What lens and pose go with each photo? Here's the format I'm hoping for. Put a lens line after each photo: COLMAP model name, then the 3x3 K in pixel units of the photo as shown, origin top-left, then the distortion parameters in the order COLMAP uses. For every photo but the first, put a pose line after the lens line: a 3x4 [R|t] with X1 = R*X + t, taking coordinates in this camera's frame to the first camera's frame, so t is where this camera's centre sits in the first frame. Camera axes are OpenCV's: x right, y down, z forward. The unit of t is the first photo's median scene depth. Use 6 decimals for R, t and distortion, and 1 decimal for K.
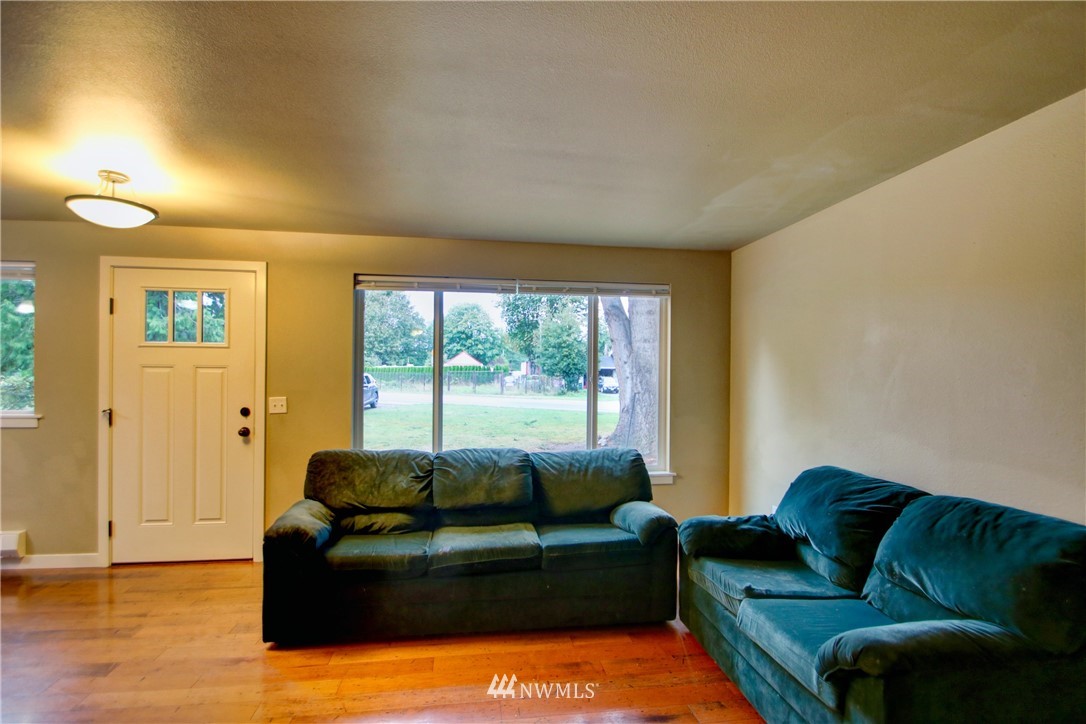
lens RADIAL K [[545.1, 0, 553.5], [0, 545.1, 376.1], [0, 0, 1]] dist [-0.002478, -0.008434]
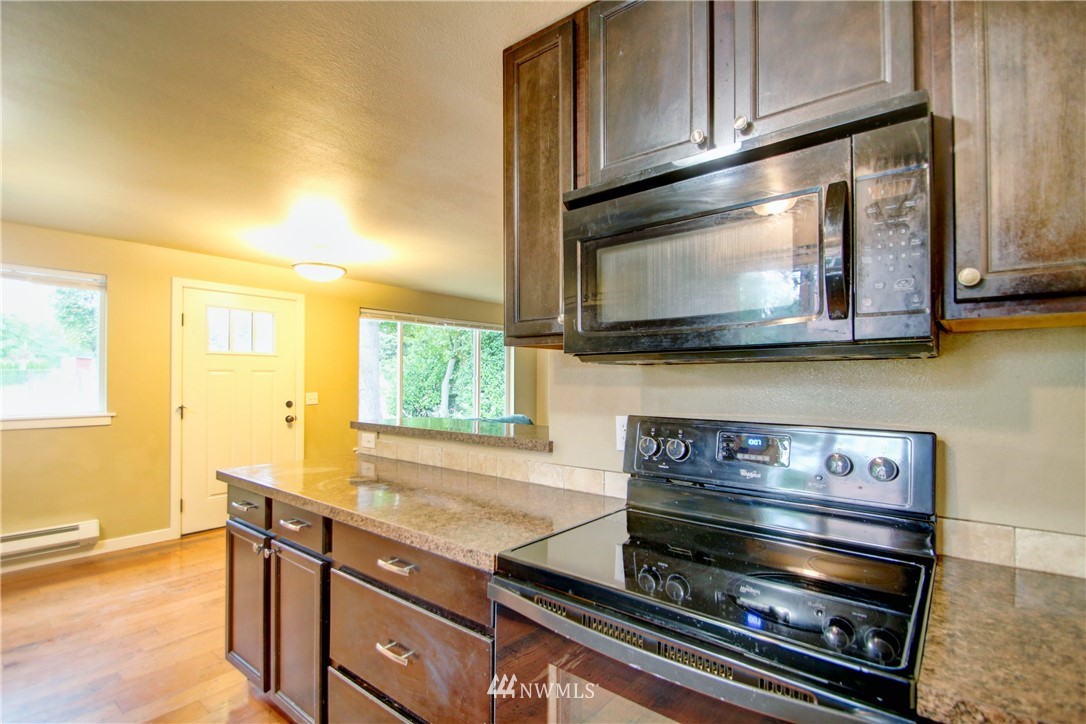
lens RADIAL K [[509.7, 0, 552.2], [0, 509.7, 376.7], [0, 0, 1]] dist [0.009960, -0.013248]
pose [[0.735247, -0.003456, 0.677791, -0.986194], [0.001016, 0.999992, 0.003996, -0.006809], [-0.677799, -0.002249, 0.735244, -0.386126]]
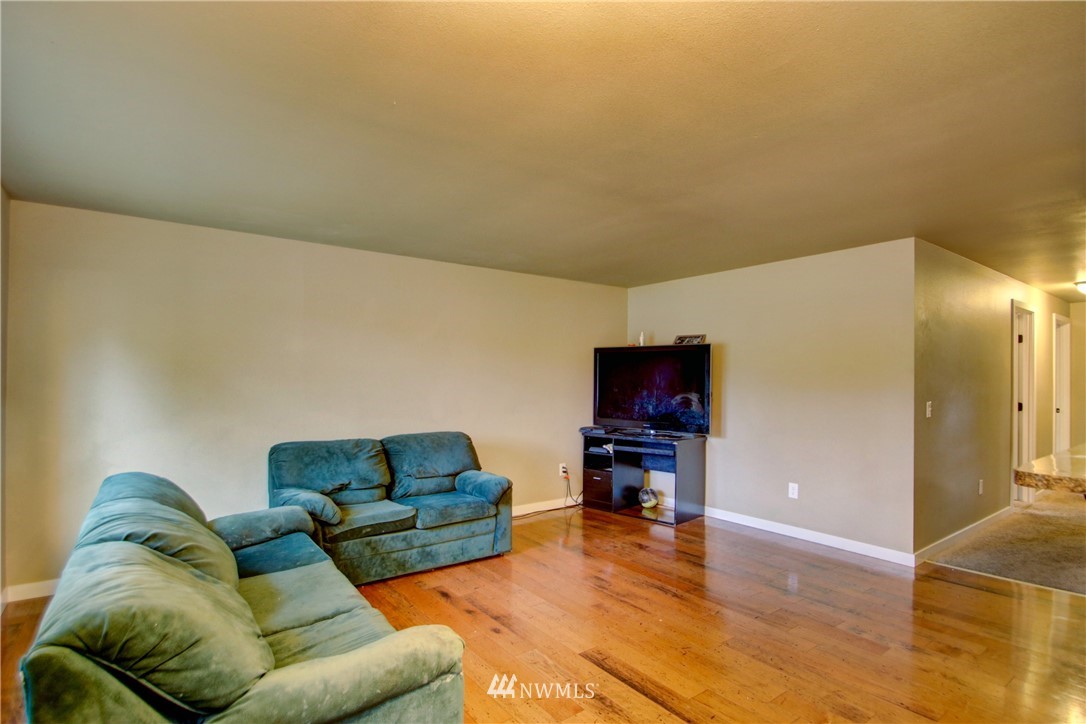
lens RADIAL K [[545.1, 0, 564.1], [0, 545.1, 373.6], [0, 0, 1]] dist [-0.002478, -0.008434]
pose [[-0.482825, -0.004690, 0.875704, -0.767748], [-0.013017, 0.999914, -0.001822, -0.005384], [-0.875620, -0.012279, -0.482844, 0.834635]]
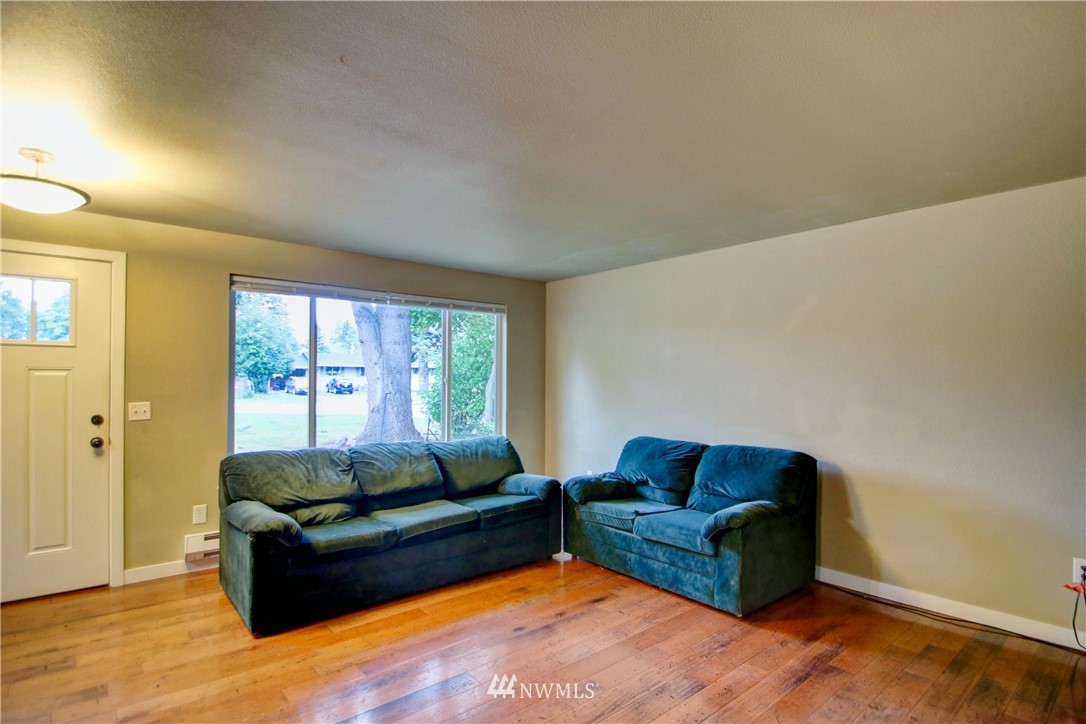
lens RADIAL K [[545.1, 0, 552.3], [0, 545.1, 377.0], [0, 0, 1]] dist [-0.002478, -0.008434]
pose [[0.848963, -0.001409, 0.528451, -0.422211], [0.000582, 0.999998, 0.001732, -0.005008], [-0.528452, -0.001163, 0.848962, -0.141575]]
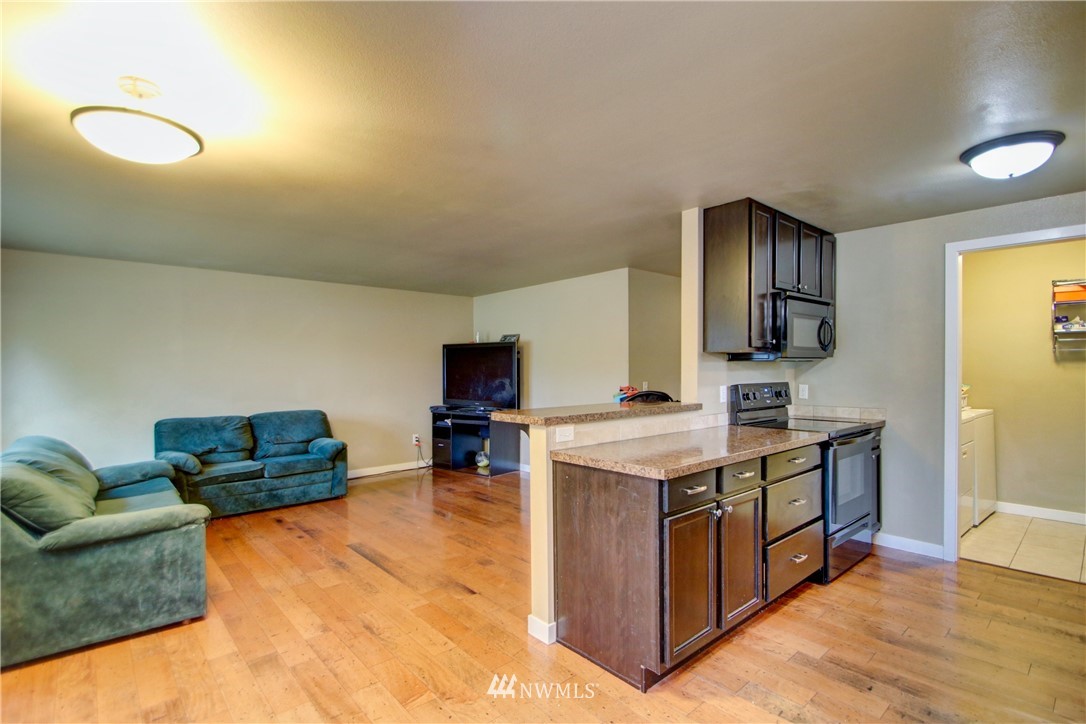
lens RADIAL K [[509.7, 0, 563.0], [0, 509.7, 370.6], [0, 0, 1]] dist [0.009960, -0.013248]
pose [[-0.556992, -0.009952, 0.830458, -1.257255], [-0.000442, 0.999932, 0.011686, -0.009143], [-0.830518, 0.006142, -0.556959, 0.682127]]
